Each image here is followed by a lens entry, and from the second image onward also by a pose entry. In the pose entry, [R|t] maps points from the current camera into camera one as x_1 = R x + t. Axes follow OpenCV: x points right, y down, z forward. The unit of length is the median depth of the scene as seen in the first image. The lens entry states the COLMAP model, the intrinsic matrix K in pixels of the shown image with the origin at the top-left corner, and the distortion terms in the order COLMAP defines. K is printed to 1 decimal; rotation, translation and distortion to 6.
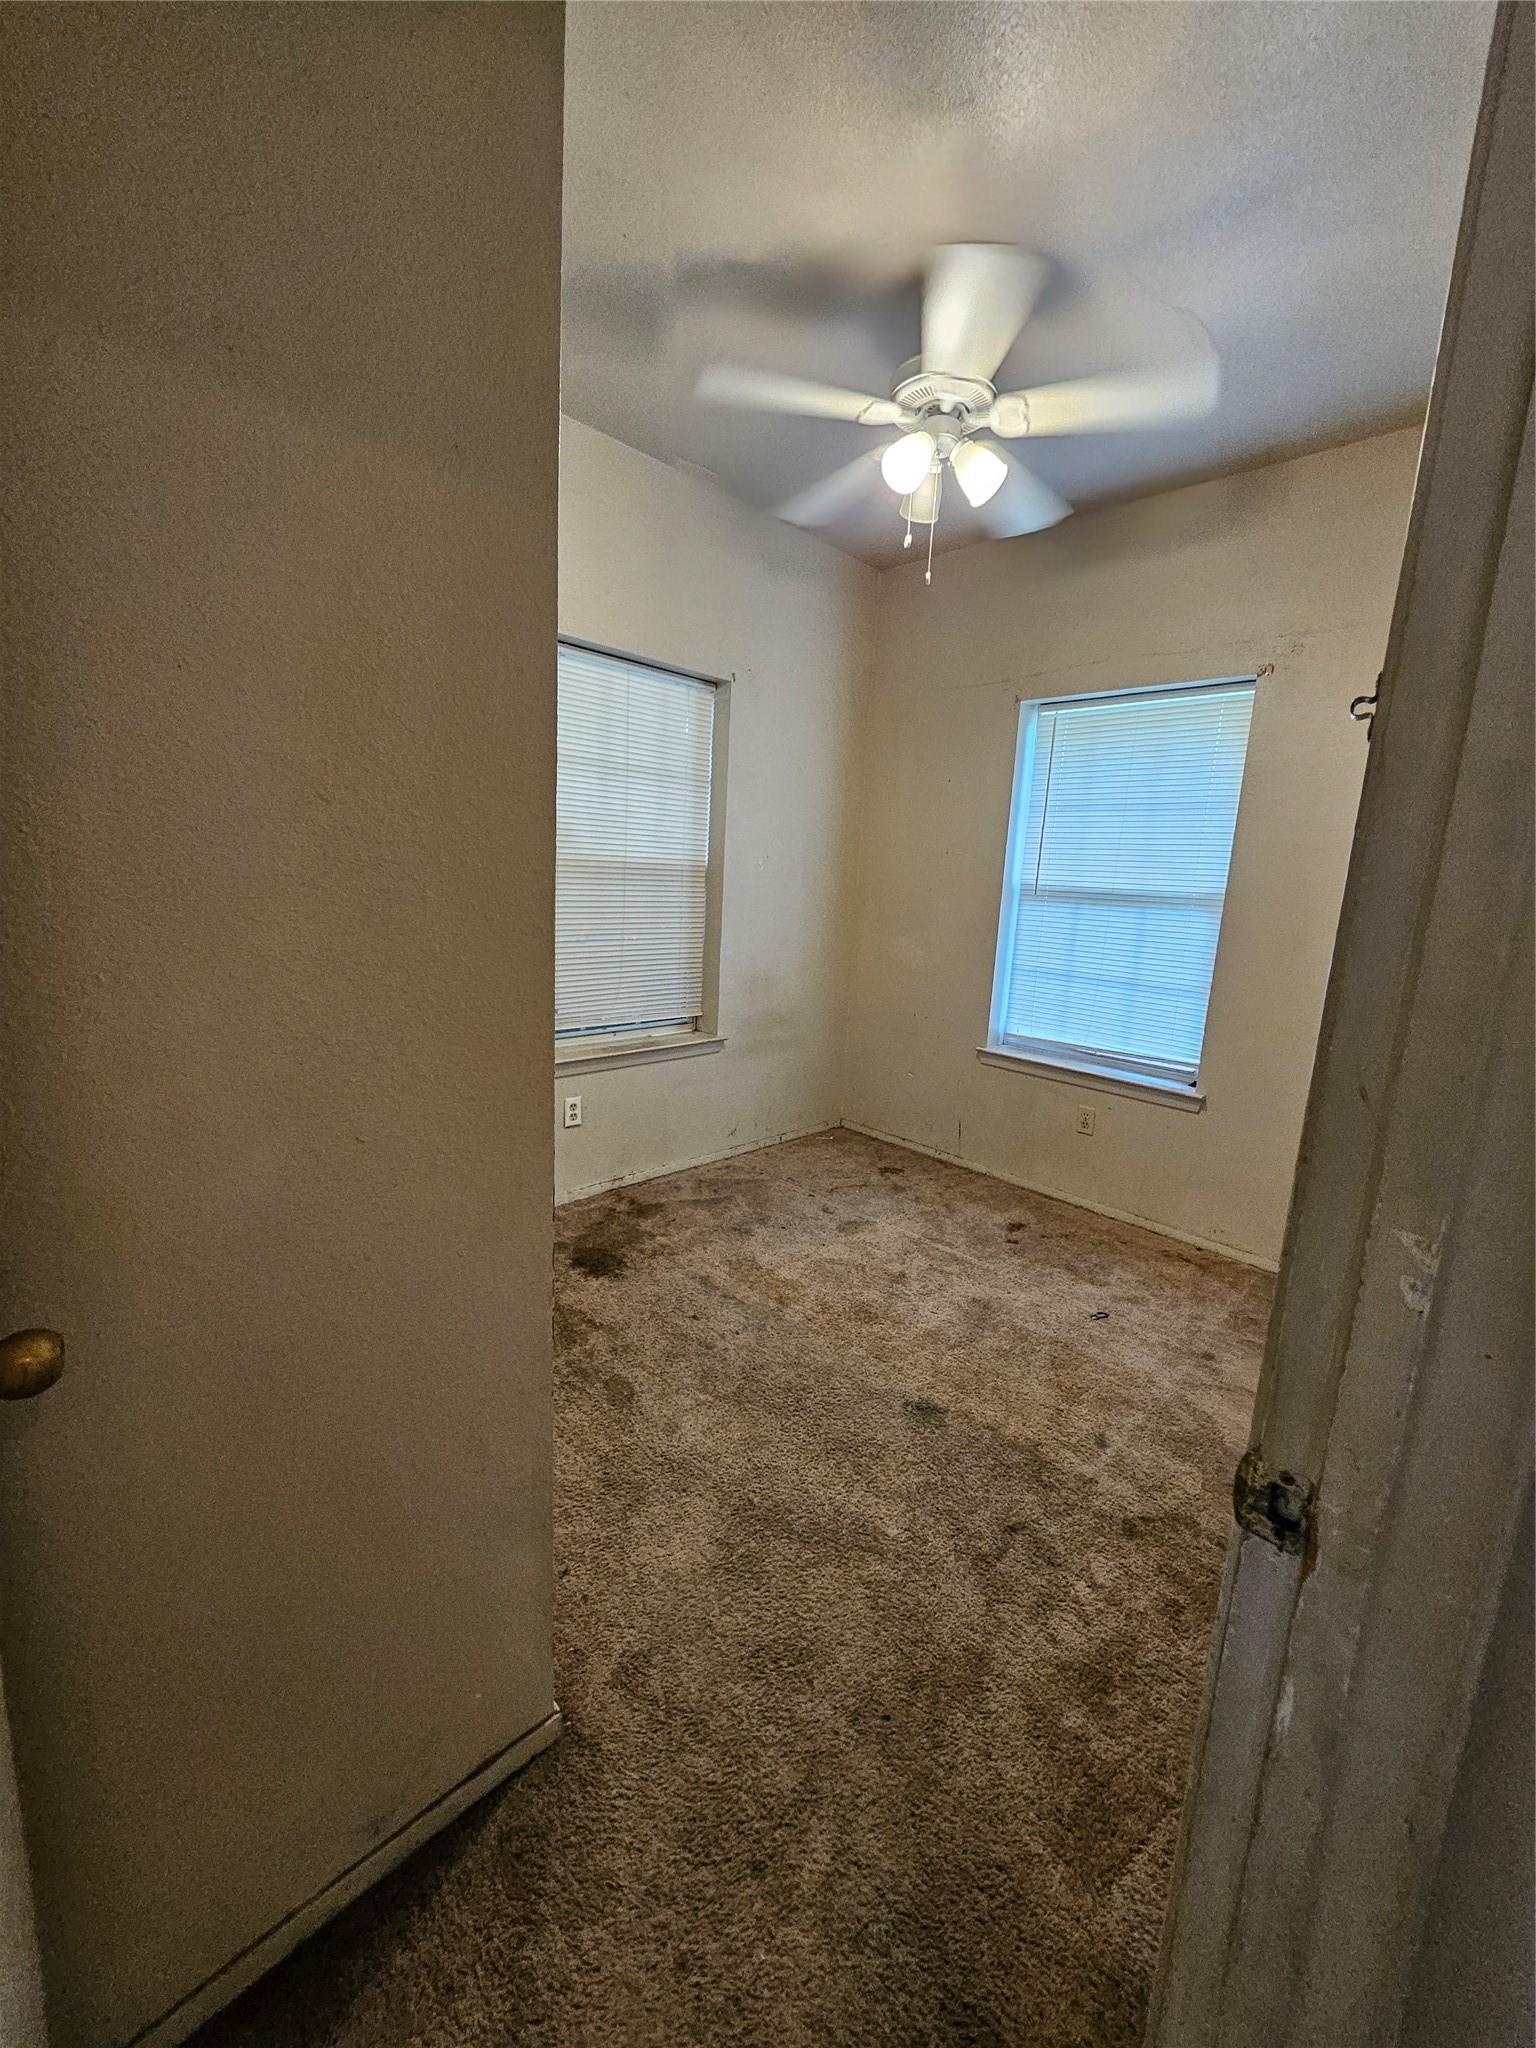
lens RADIAL K [[801.1, 0, 774.8], [0, 801.1, 1023.0], [0, 0, 1]] dist [-0.005387, 0.002954]
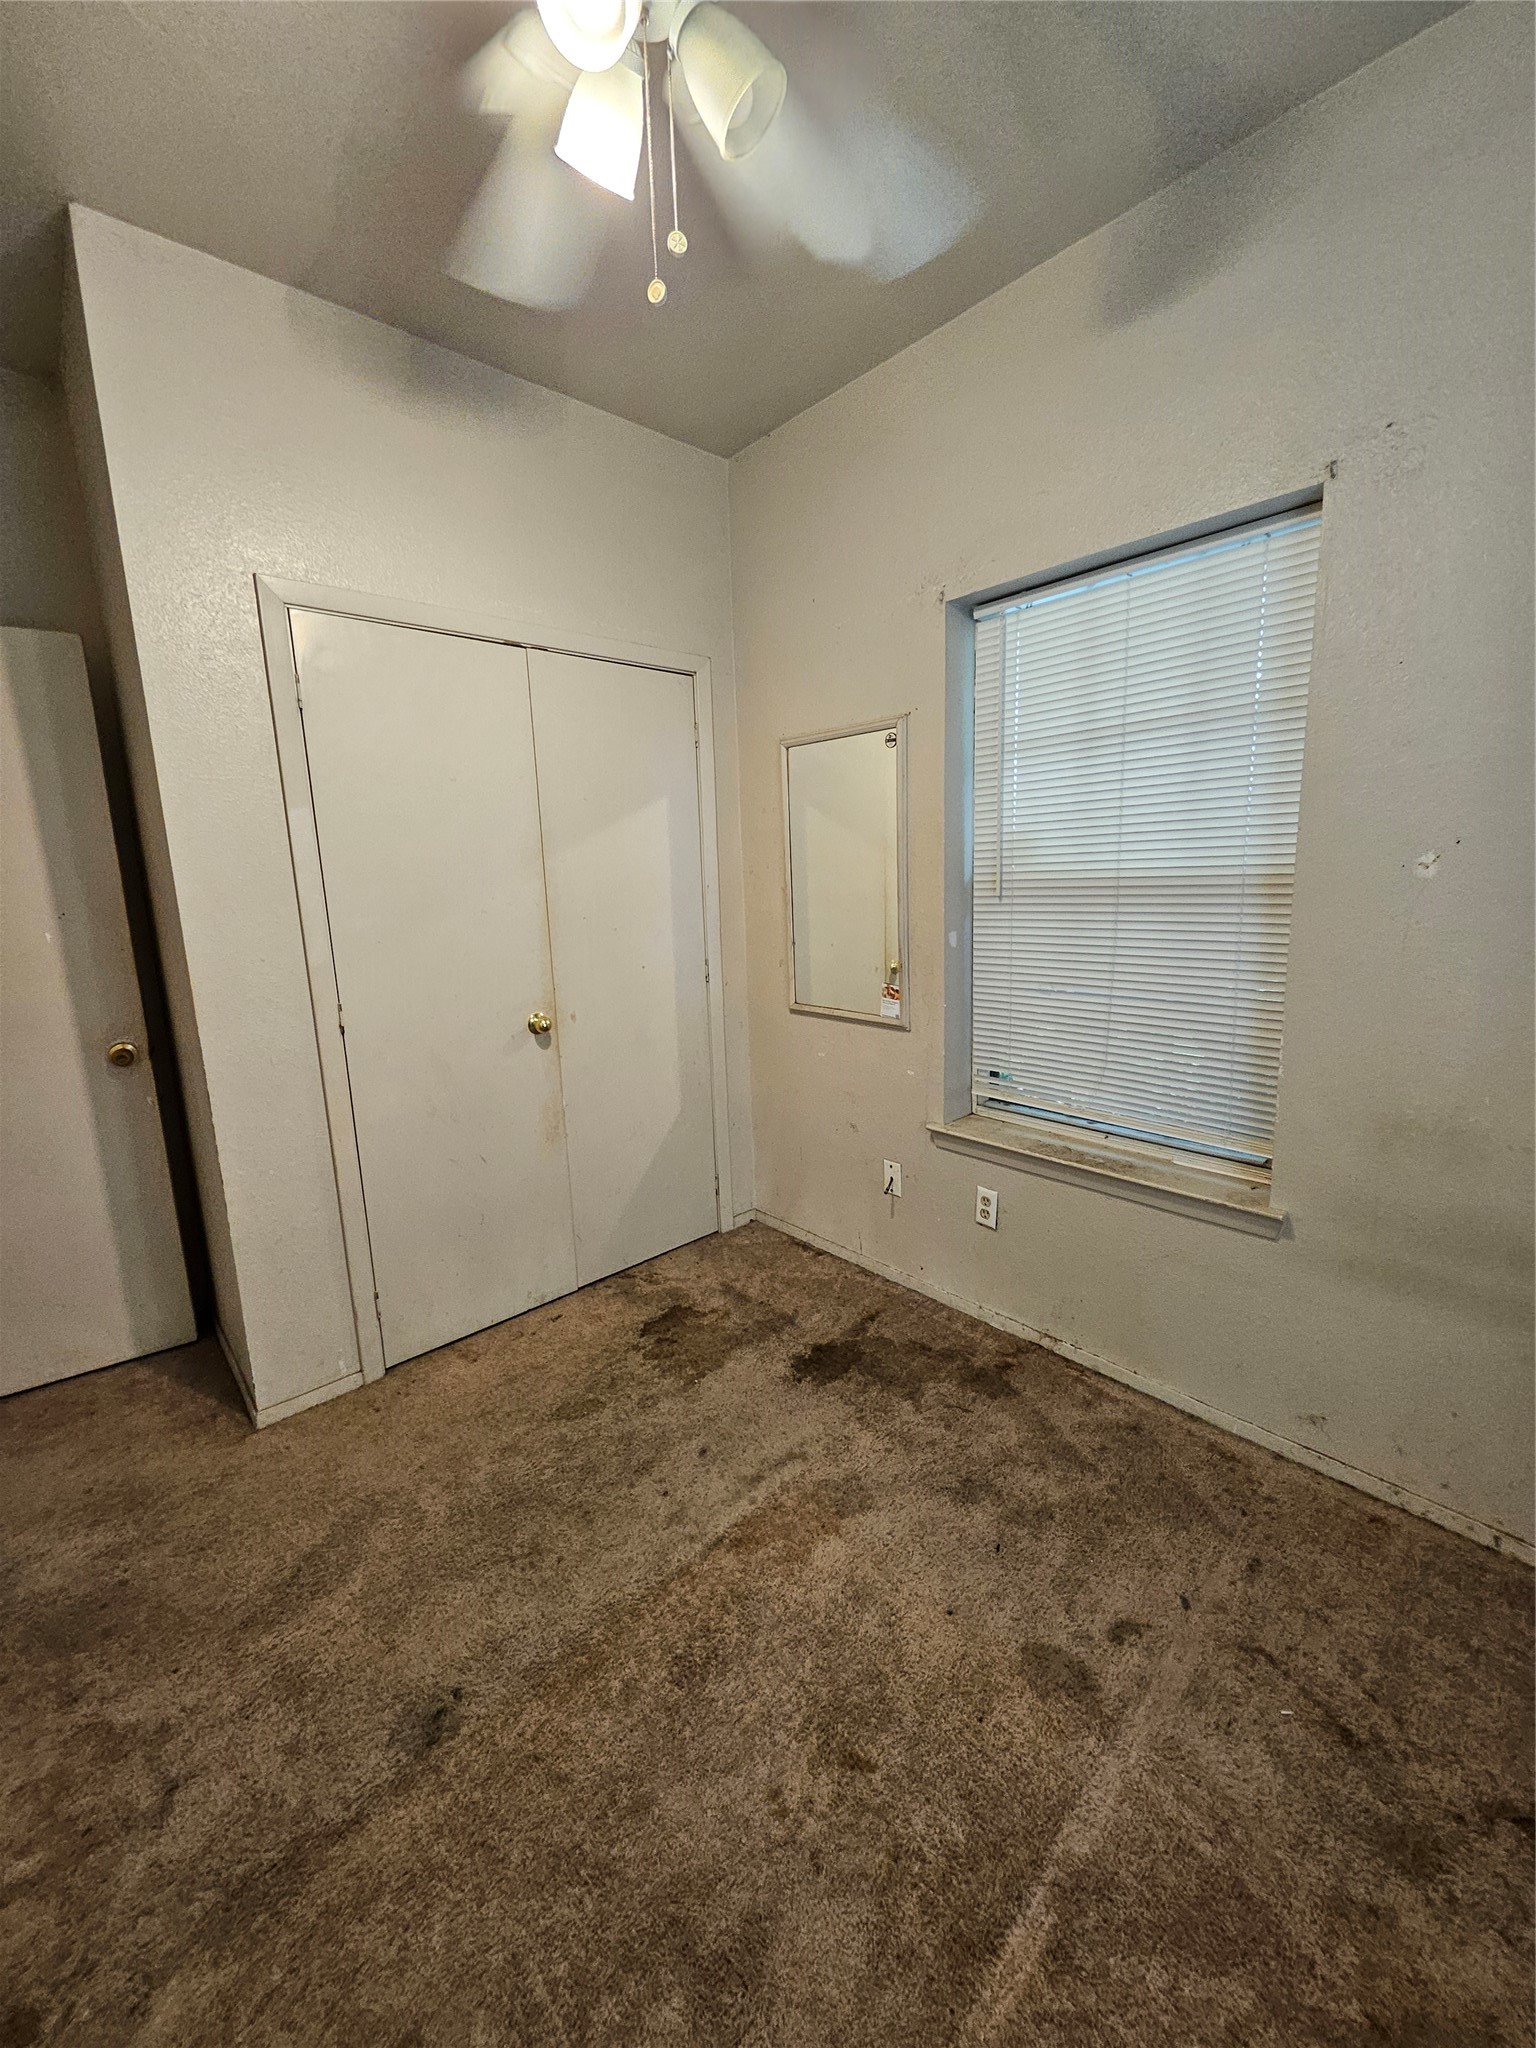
lens RADIAL K [[801.1, 0, 779.7], [0, 801.1, 1016.5], [0, 0, 1]] dist [-0.005387, 0.002954]
pose [[-0.043680, 0.127305, -0.990901, 0.539361], [-0.157335, 0.978595, 0.132660, -0.151901], [0.986579, 0.161698, -0.022716, 0.865607]]
